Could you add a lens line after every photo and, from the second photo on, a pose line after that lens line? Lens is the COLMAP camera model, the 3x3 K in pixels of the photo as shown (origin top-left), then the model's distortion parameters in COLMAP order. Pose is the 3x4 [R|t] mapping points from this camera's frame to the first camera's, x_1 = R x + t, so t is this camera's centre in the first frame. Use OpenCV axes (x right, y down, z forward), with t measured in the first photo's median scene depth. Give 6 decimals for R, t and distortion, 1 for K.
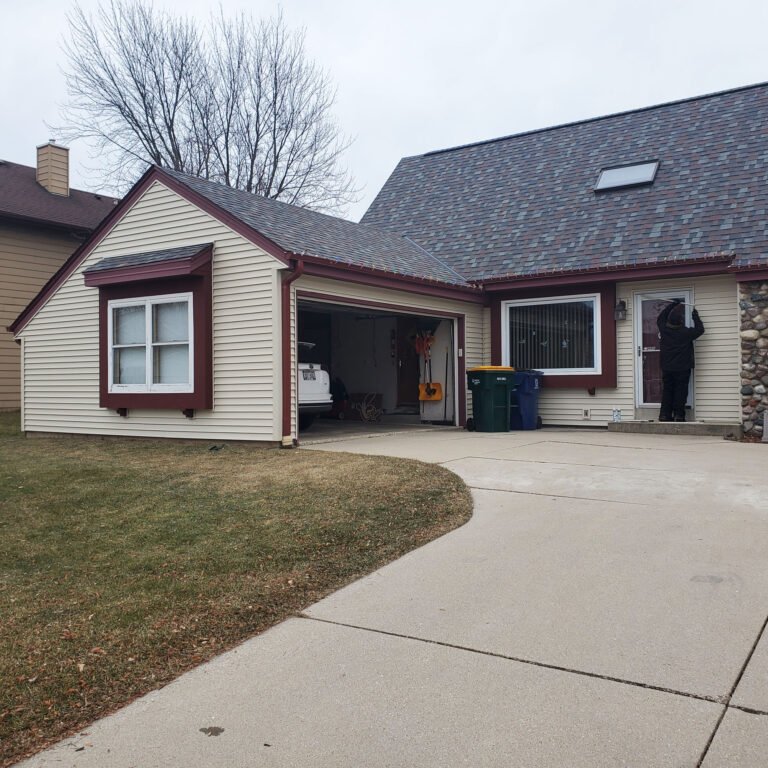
lens RADIAL K [[790.7, 0, 385.9], [0, 790.7, 365.2], [0, 0, 1]] dist [0.178222, -0.474862]
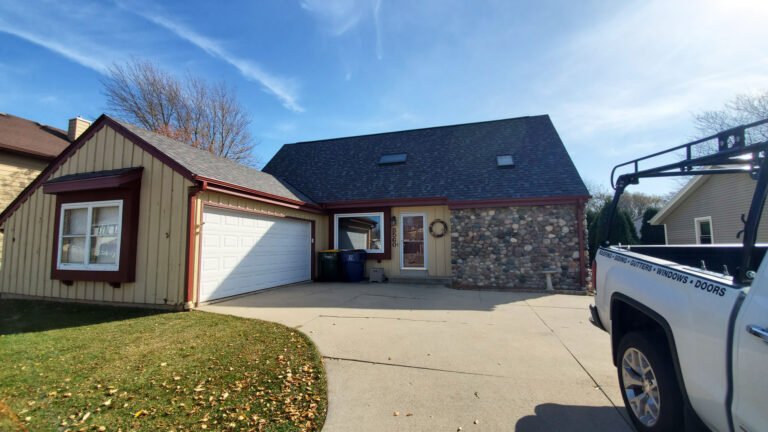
lens RADIAL K [[308.6, 0, 386.5], [0, 308.6, 219.3], [0, 0, 1]] dist [0.014522, -0.020004]
pose [[0.942987, 0.031233, 0.331362, 0.018823], [-0.008273, 0.997479, -0.070474, -0.019901], [-0.332728, 0.063715, 0.940868, 0.298874]]
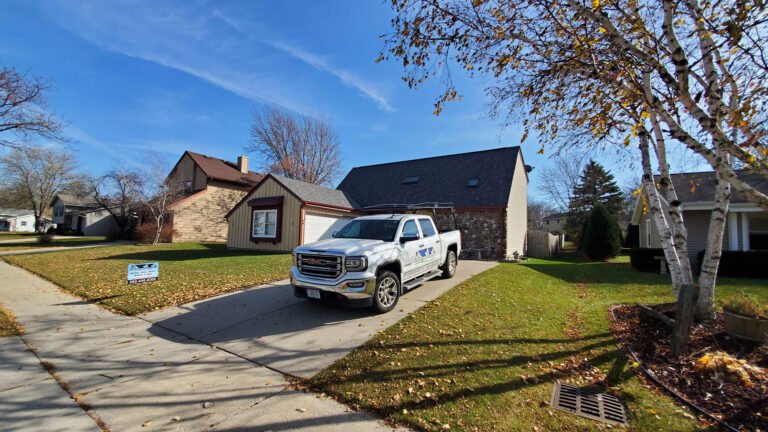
lens RADIAL K [[308.6, 0, 386.5], [0, 308.6, 219.3], [0, 0, 1]] dist [0.014522, -0.020004]
pose [[0.998239, 0.041708, 0.042178, 0.173868], [-0.039849, 0.998237, -0.043997, -0.005525], [-0.043938, 0.042239, 0.998141, -0.364525]]
